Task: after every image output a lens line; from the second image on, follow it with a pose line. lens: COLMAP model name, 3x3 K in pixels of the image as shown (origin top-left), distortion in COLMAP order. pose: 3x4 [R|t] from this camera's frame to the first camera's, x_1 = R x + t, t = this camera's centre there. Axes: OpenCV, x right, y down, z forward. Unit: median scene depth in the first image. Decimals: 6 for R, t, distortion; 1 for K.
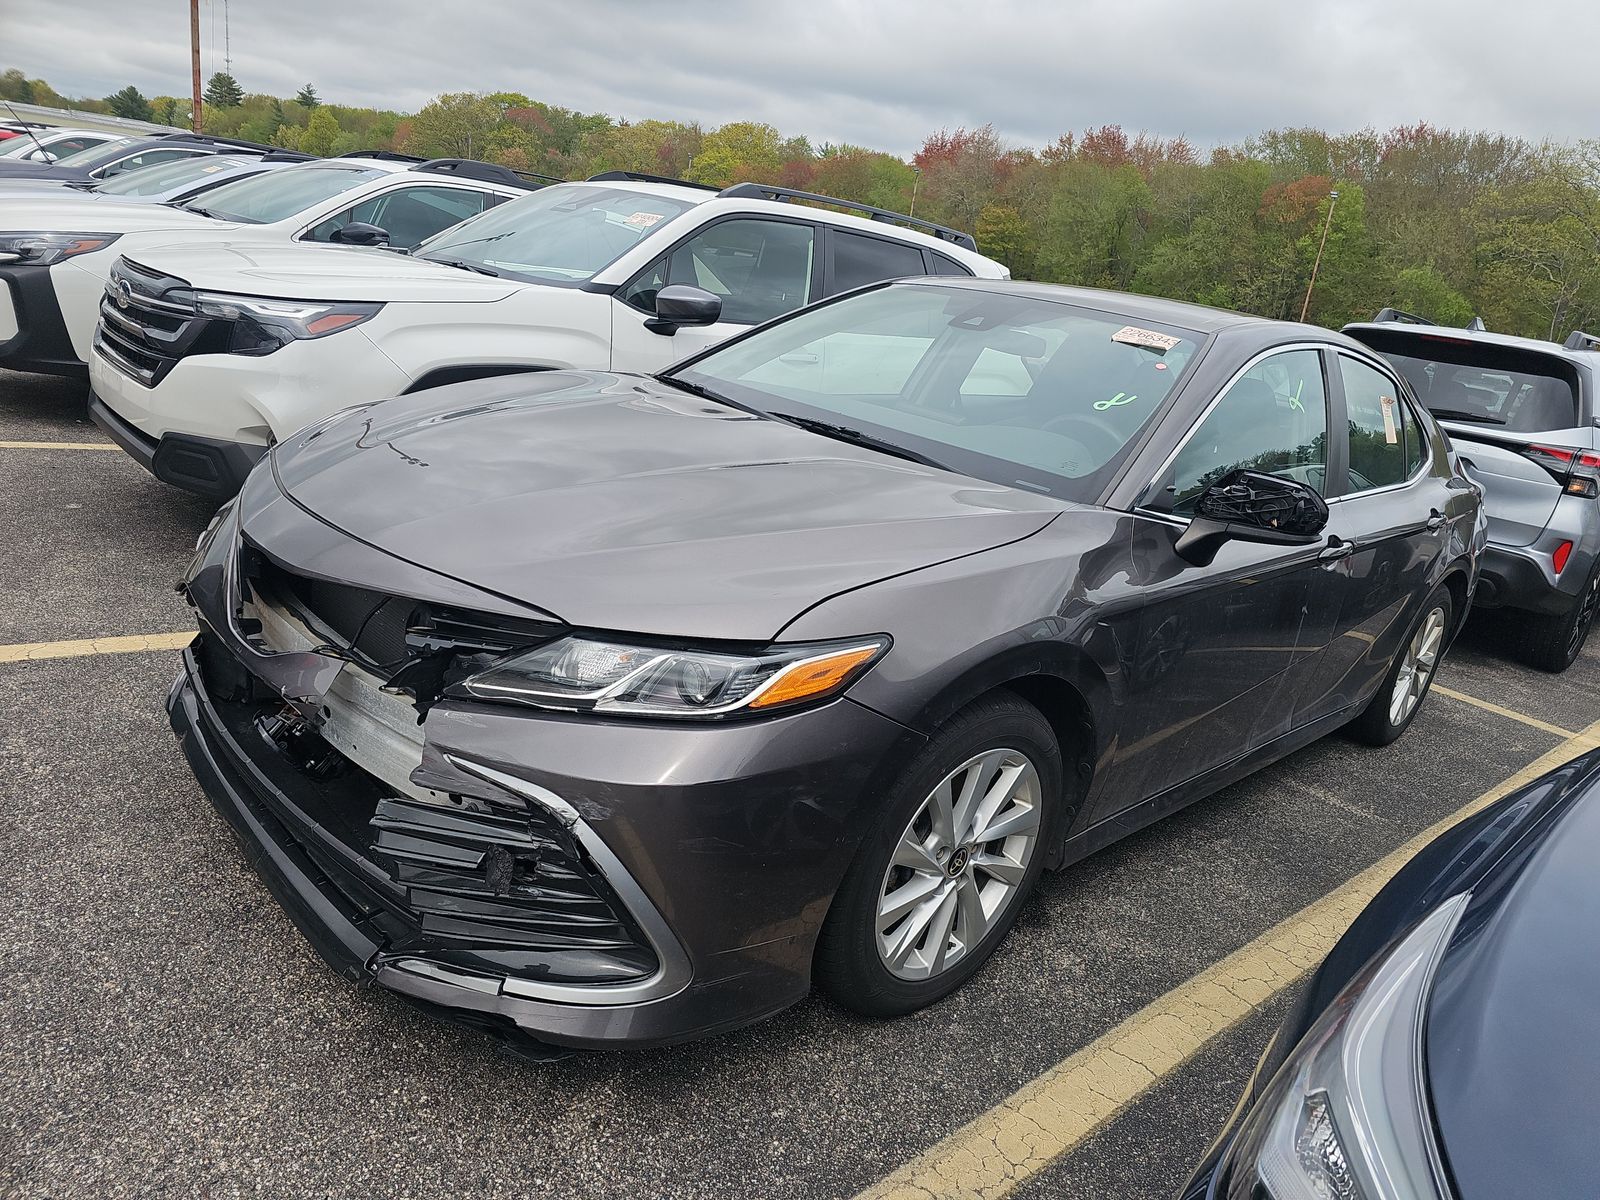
lens RADIAL K [[1053.2, 0, 782.1], [0, 1053.2, 625.1], [0, 0, 1]] dist [0.047114, -0.040915]
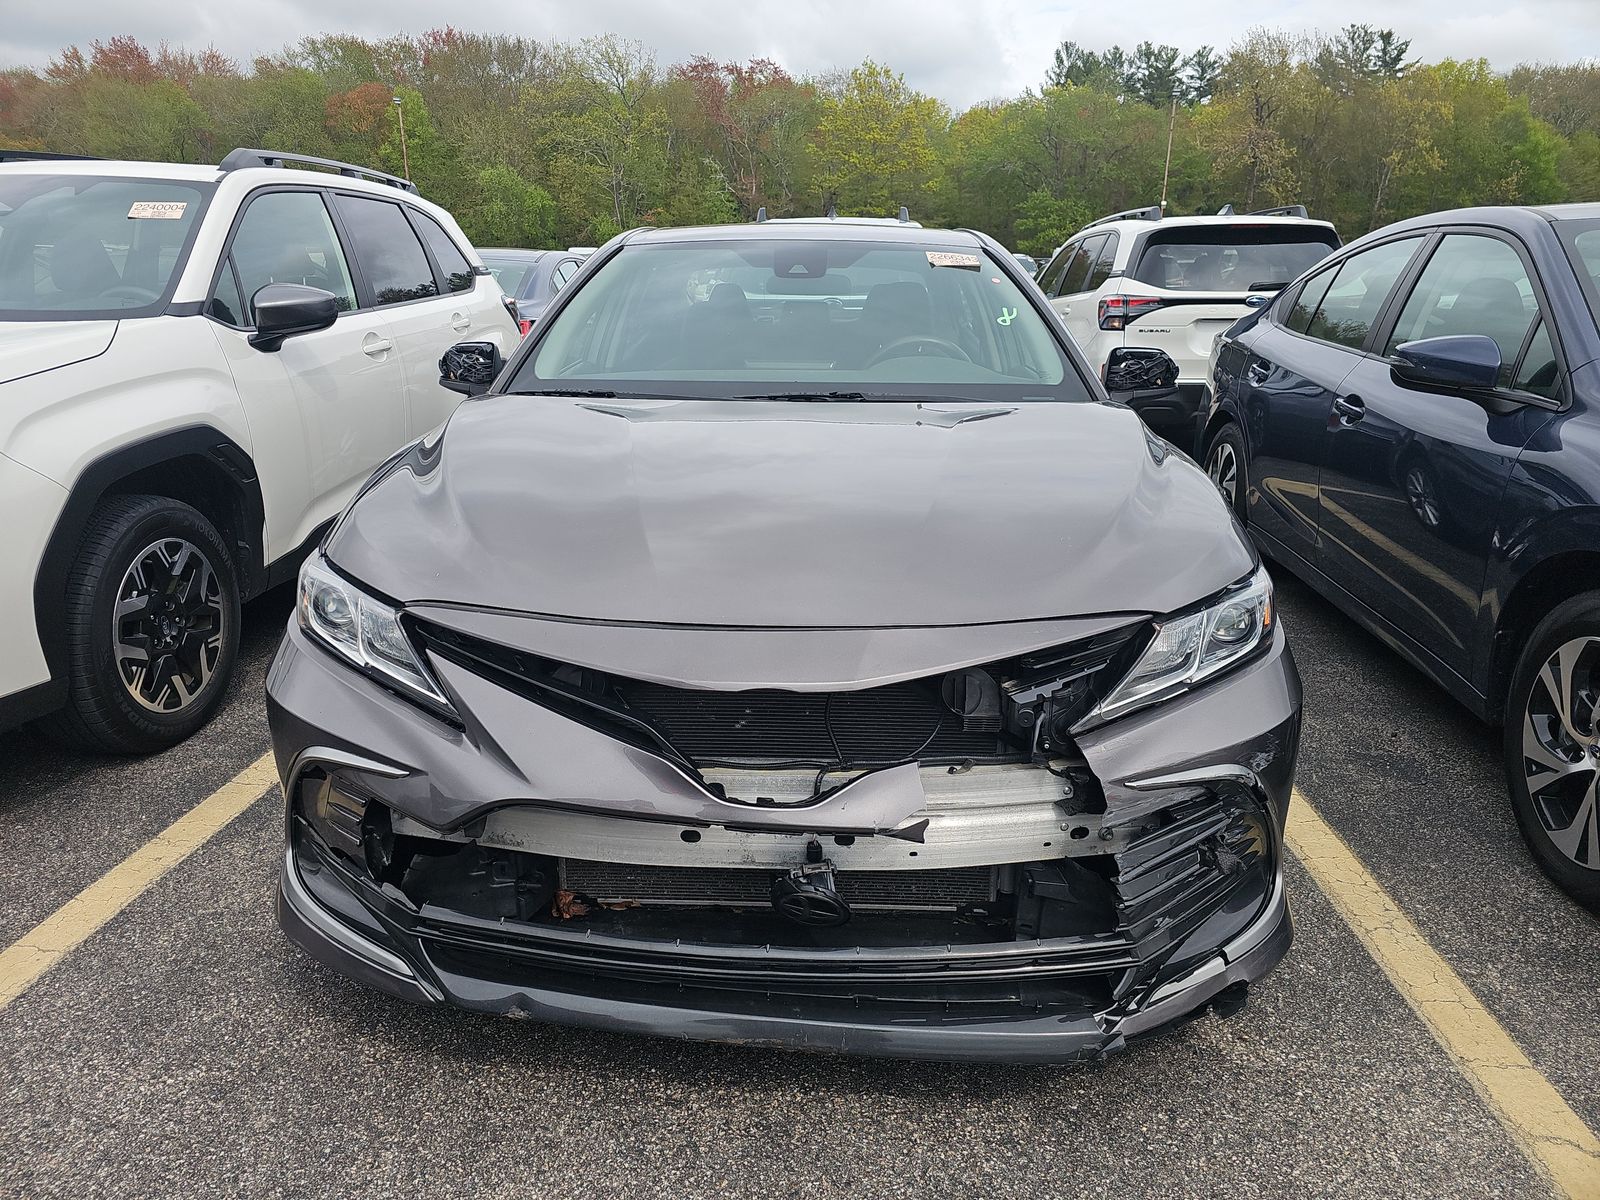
lens RADIAL K [[1066.9, 0, 800.0], [0, 1066.9, 600.0], [0, 0, 1]] dist [0.044694, -0.039569]
pose [[0.711535, -0.349024, 0.609836, -0.651965], [0.320861, 0.933529, 0.159912, -0.175854], [-0.625113, 0.081890, 0.776227, 0.247517]]
